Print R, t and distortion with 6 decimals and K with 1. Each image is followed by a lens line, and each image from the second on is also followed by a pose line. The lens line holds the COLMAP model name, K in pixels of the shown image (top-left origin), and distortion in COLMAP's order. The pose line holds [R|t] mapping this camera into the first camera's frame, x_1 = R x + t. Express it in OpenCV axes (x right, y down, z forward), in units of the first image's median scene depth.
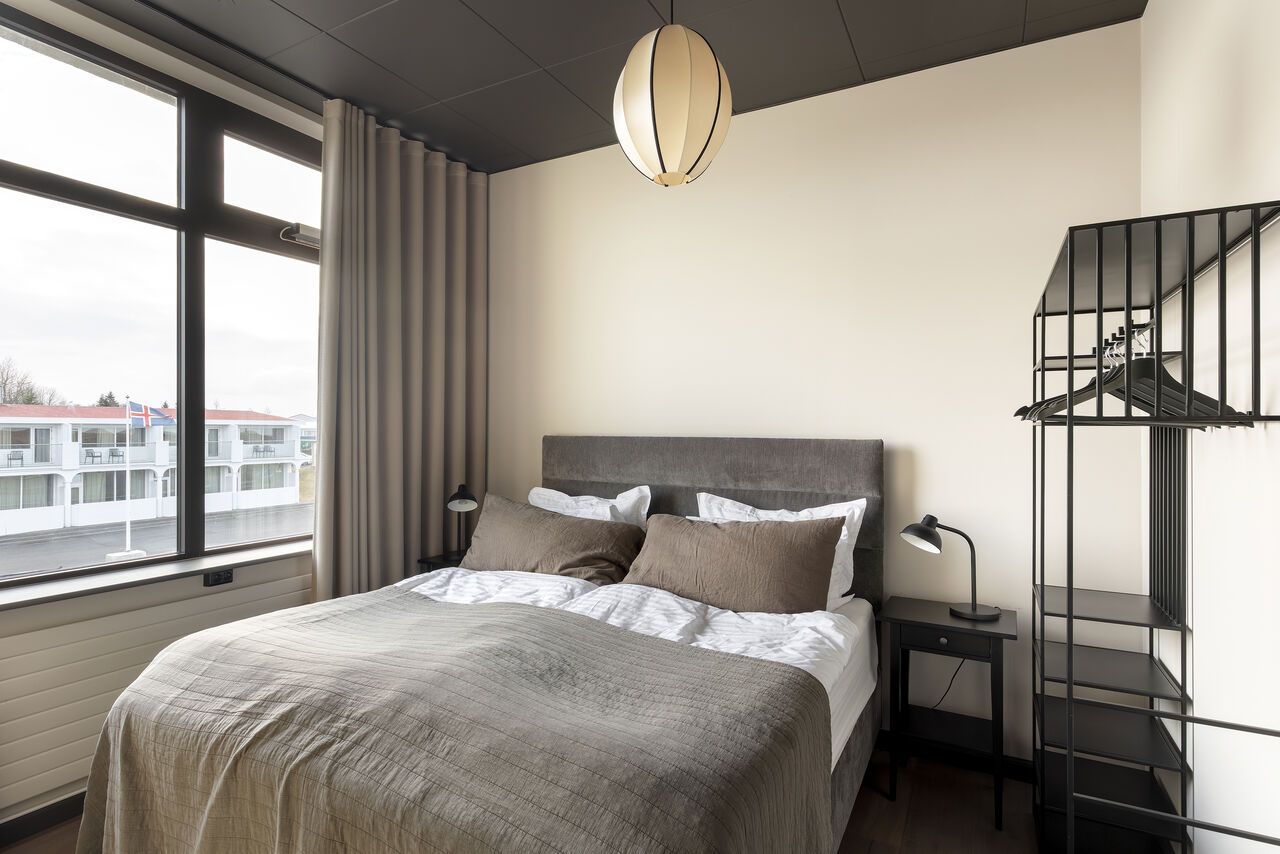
lens RADIAL K [[643.1, 0, 642.2], [0, 643.1, 434.9], [0, 0, 1]] dist [-0.010953, 0.000126]
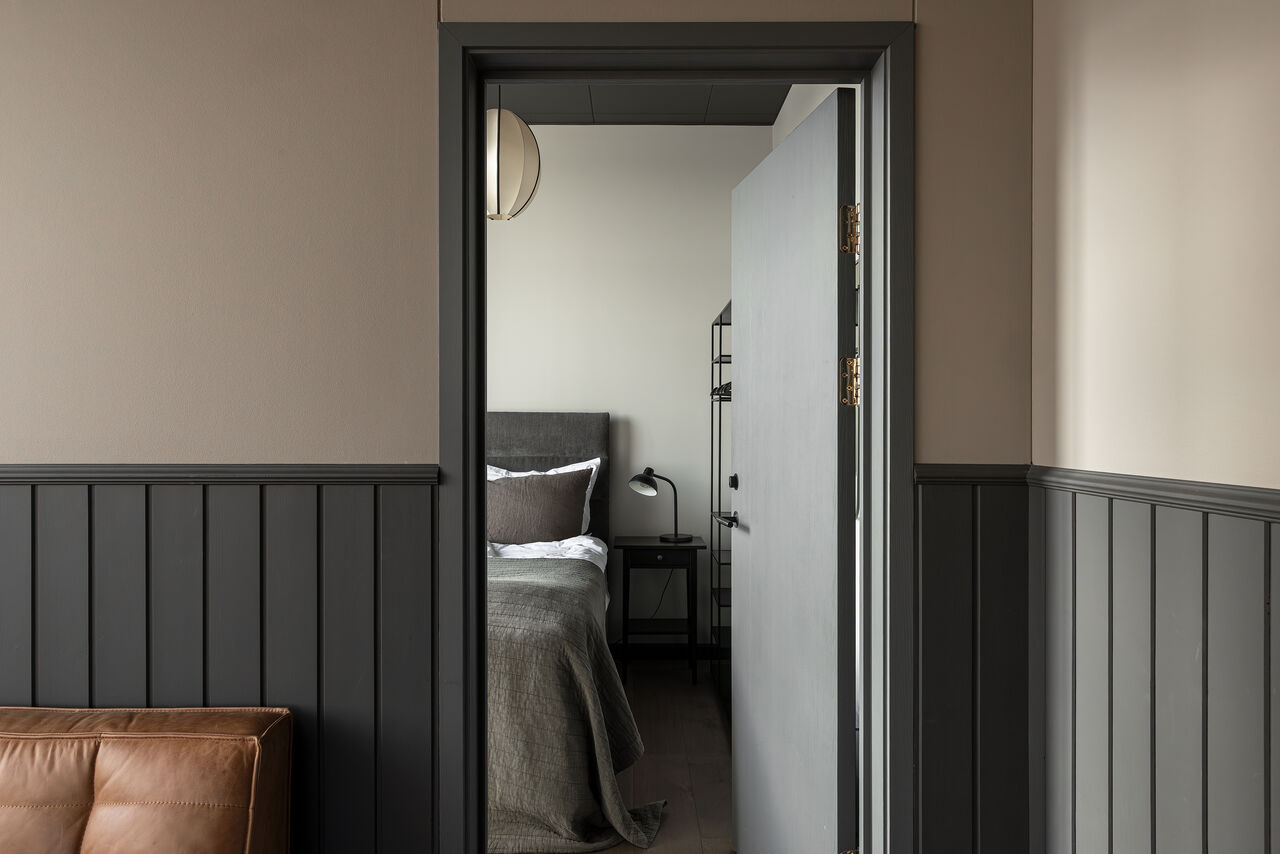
lens RADIAL K [[850.9, 0, 640.0], [0, 850.9, 427.0], [0, 0, 1]] dist [-0.003878, -0.001048]
pose [[0.880897, -0.004514, 0.473286, -0.406912], [0.004759, 0.999988, 0.000680, 0.039463], [-0.473283, 0.001654, 0.880909, -0.561690]]
